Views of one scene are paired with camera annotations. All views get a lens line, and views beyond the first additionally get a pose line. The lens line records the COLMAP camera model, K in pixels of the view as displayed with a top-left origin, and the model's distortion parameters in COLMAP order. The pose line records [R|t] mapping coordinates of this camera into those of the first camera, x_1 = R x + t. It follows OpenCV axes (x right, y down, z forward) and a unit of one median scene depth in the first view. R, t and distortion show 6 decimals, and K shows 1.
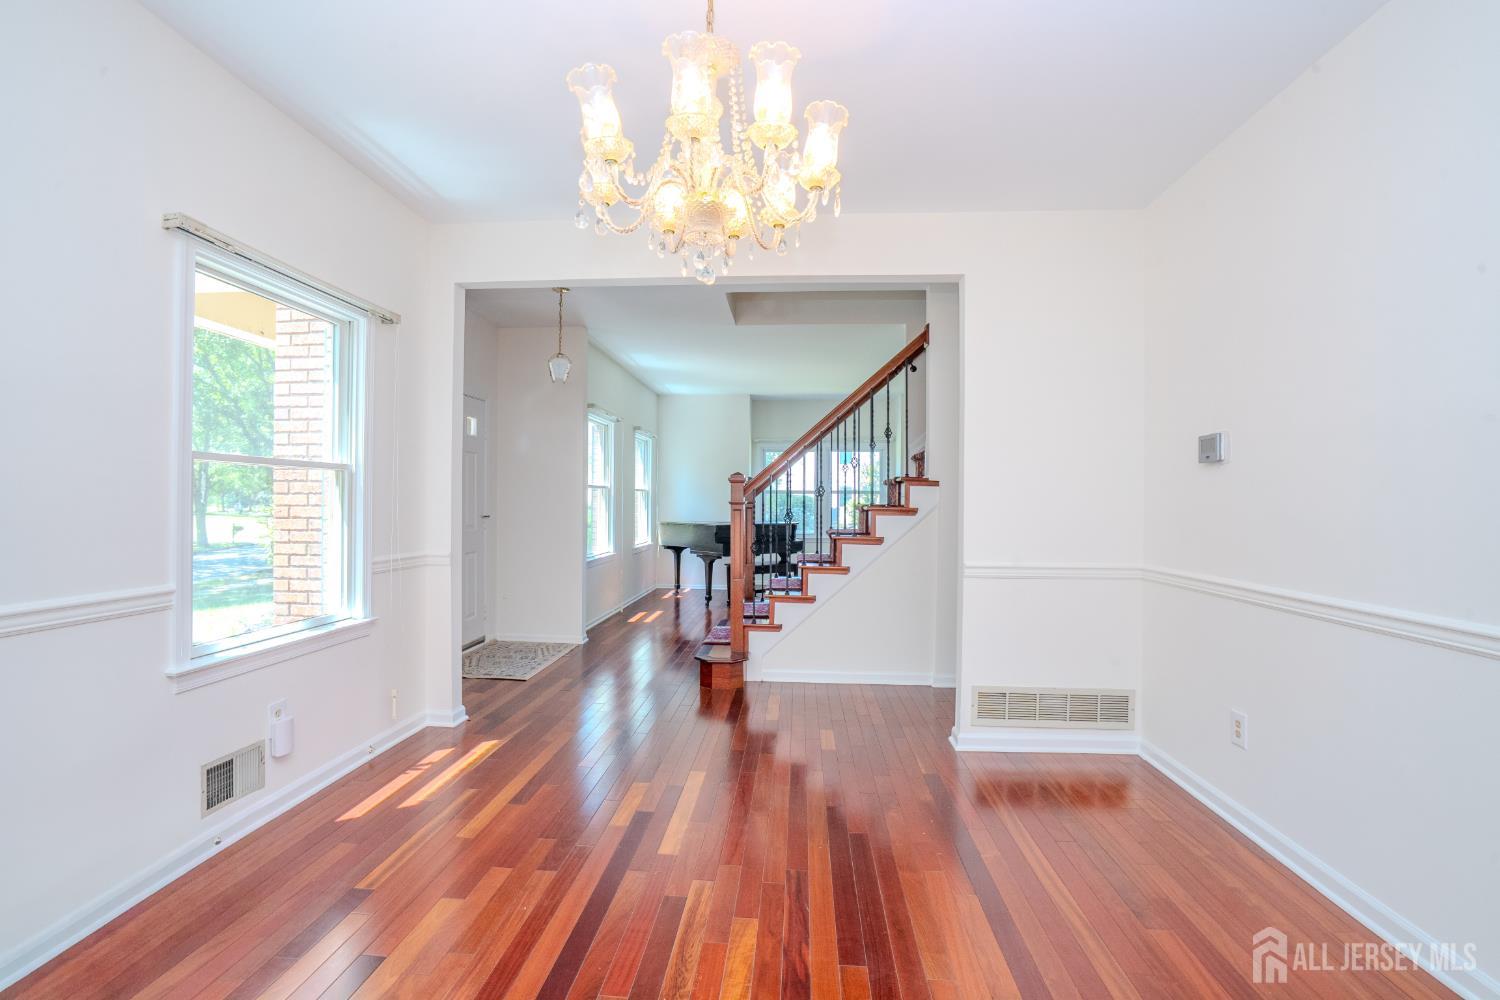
lens RADIAL K [[690.2, 0, 750.0], [0, 690.2, 500.0], [0, 0, 1]] dist [-0.064301, 0.026529]
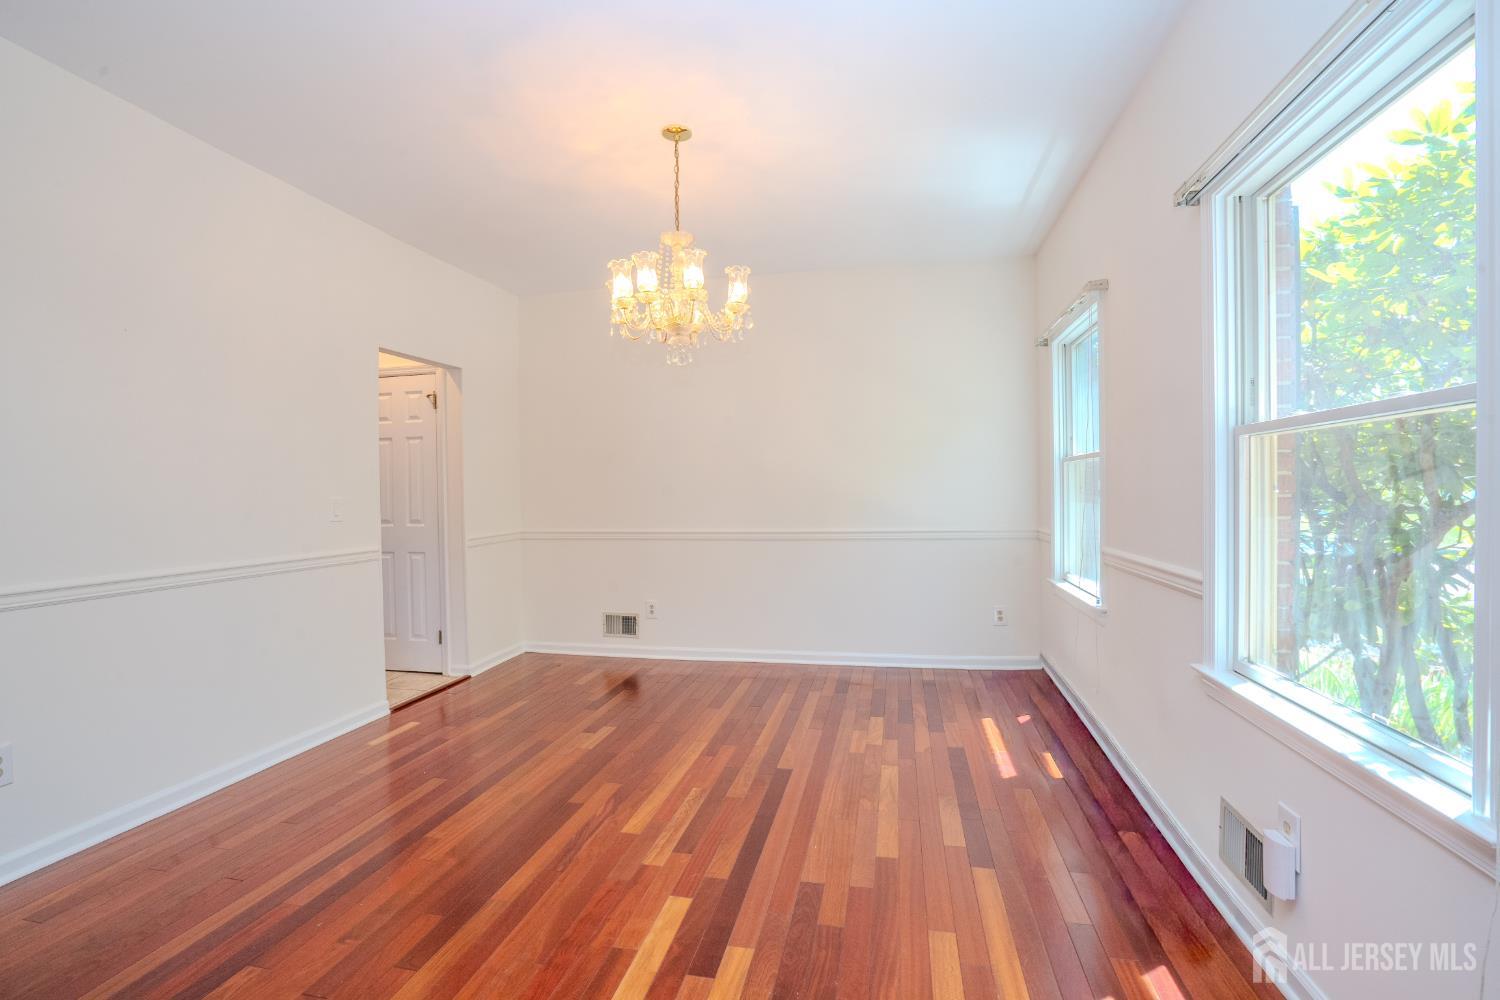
lens RADIAL K [[690.2, 0, 750.0], [0, 690.2, 500.0], [0, 0, 1]] dist [-0.064301, 0.026529]
pose [[-0.991502, 0.001786, 0.130077, -0.231435], [0.003208, 0.999937, 0.010723, 0.005652], [-0.130049, 0.011050, -0.991446, 1.322780]]
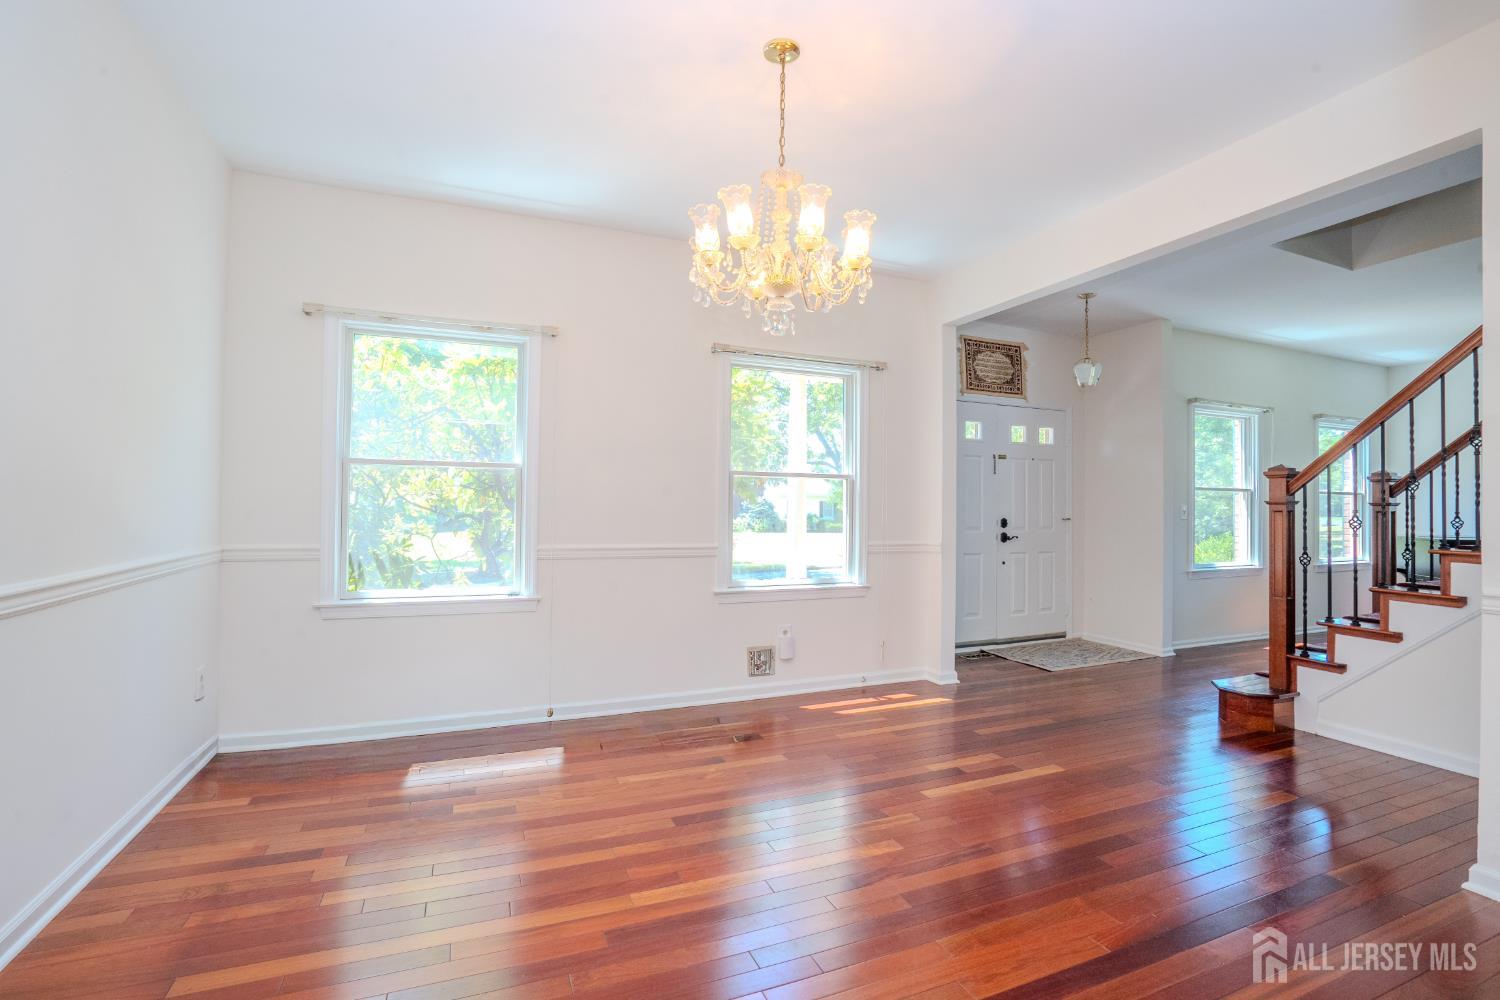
lens RADIAL K [[690.2, 0, 750.0], [0, 690.2, 500.0], [0, 0, 1]] dist [-0.064301, 0.026529]
pose [[0.459936, -0.012321, -0.887866, 0.568144], [-0.004618, 0.999857, -0.016267, 0.024263], [0.887940, 0.011582, 0.459814, 0.133551]]
